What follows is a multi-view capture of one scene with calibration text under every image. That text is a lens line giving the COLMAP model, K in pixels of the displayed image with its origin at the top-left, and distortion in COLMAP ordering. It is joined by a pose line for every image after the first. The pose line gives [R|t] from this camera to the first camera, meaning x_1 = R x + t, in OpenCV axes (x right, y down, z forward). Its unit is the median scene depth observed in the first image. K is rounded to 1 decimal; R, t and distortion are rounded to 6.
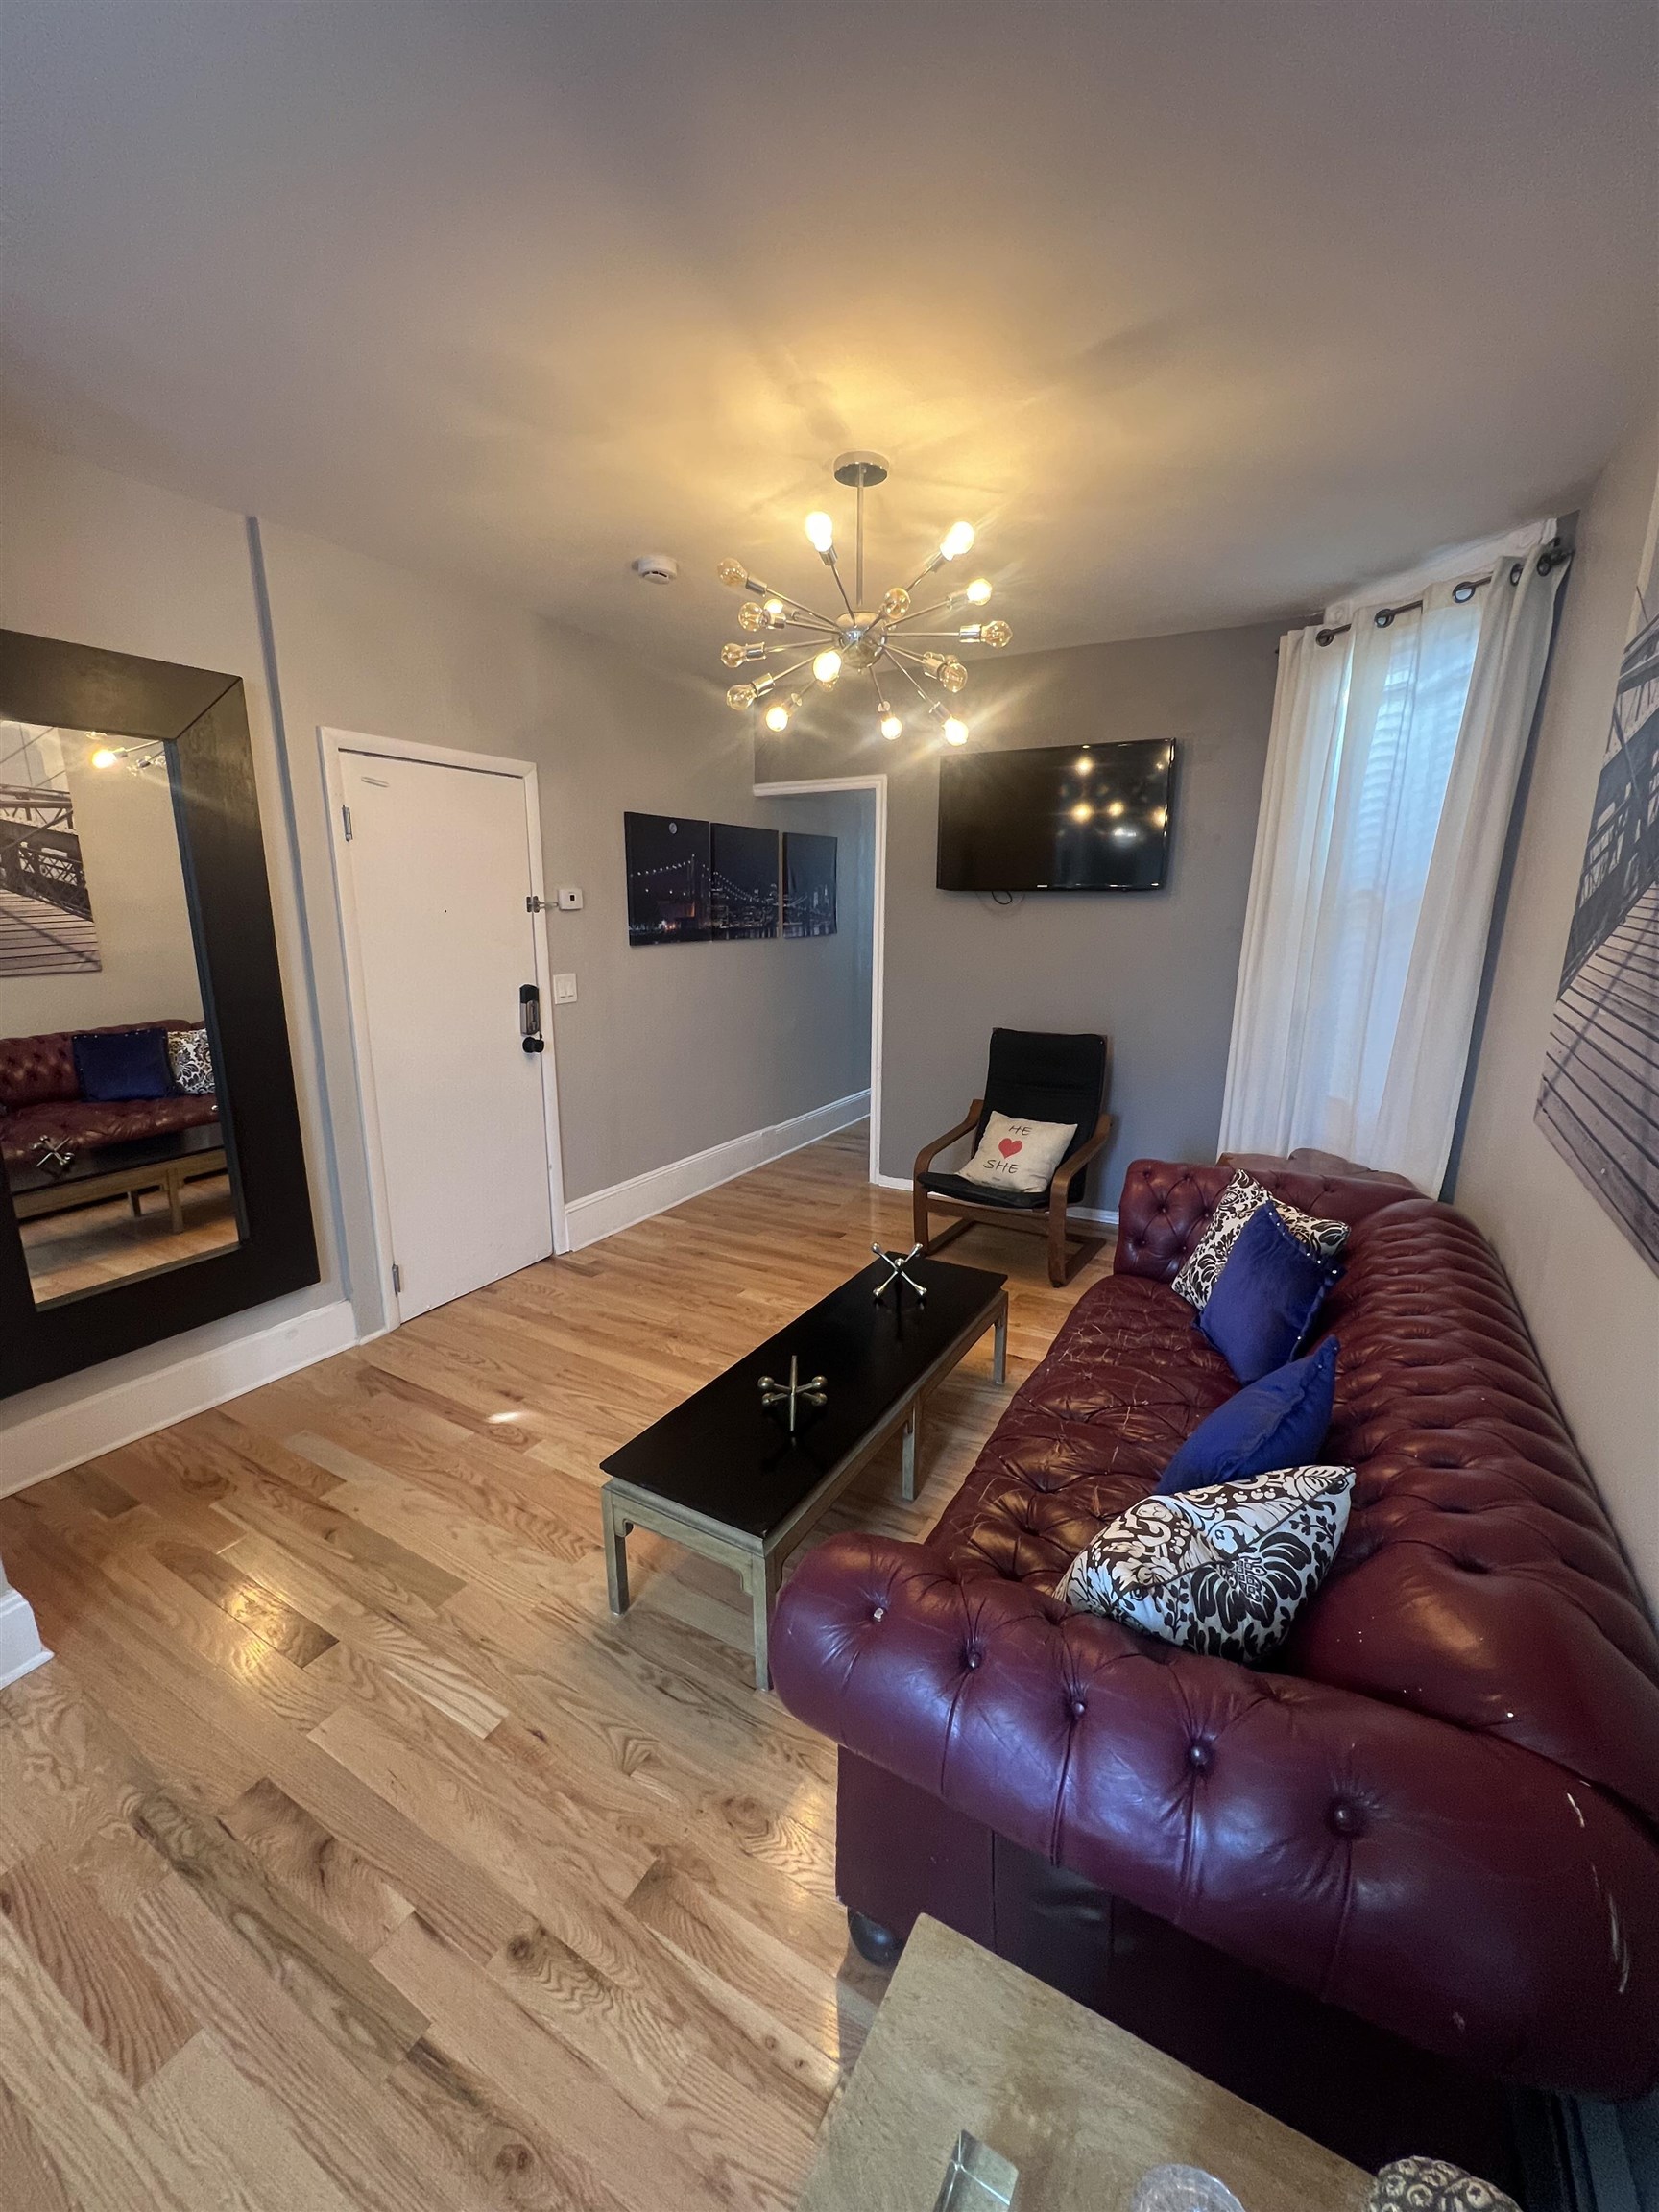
lens RADIAL K [[880.6, 0, 829.5], [0, 880.6, 1106.0], [0, 0, 1]] dist [-0.001919, 0.000226]
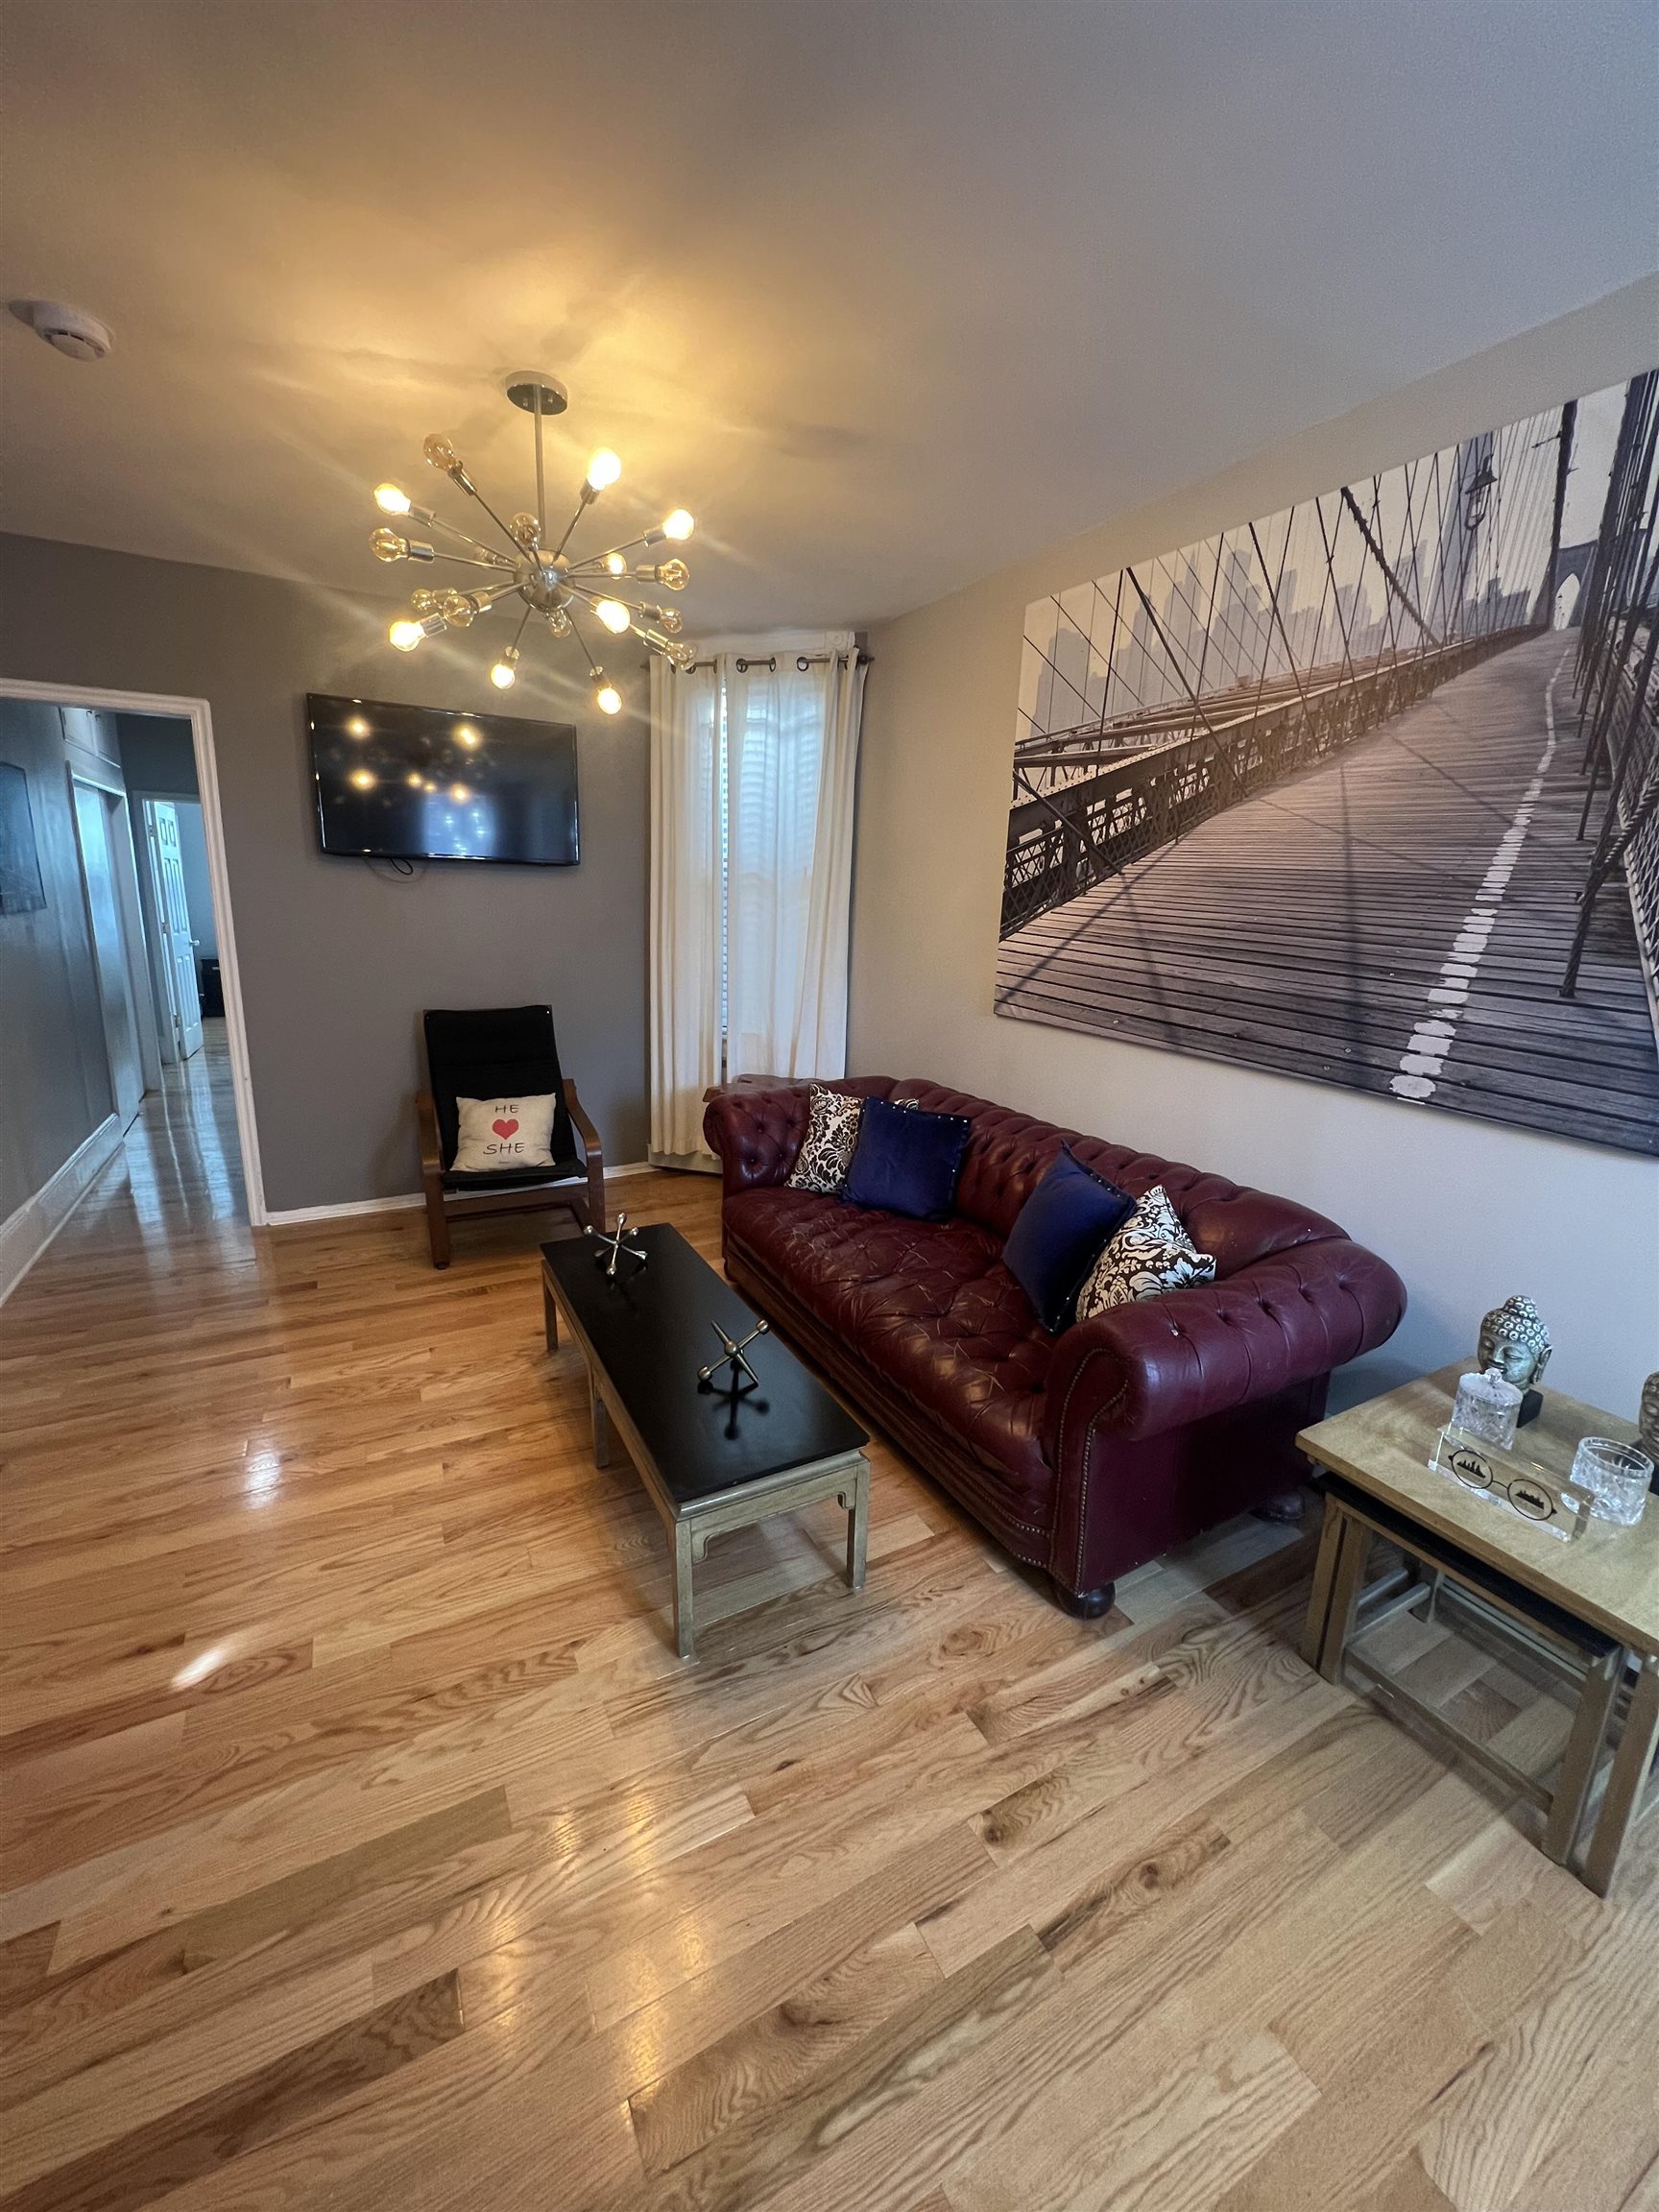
lens RADIAL K [[883.9, 0, 833.4], [0, 883.9, 1102.8], [0, 0, 1]] dist [0.000987, -0.000212]
pose [[0.523045, -0.179691, 0.833148, -0.797661], [0.166711, 0.980210, 0.106748, -0.045276], [-0.835842, 0.083061, 0.542650, 0.334986]]
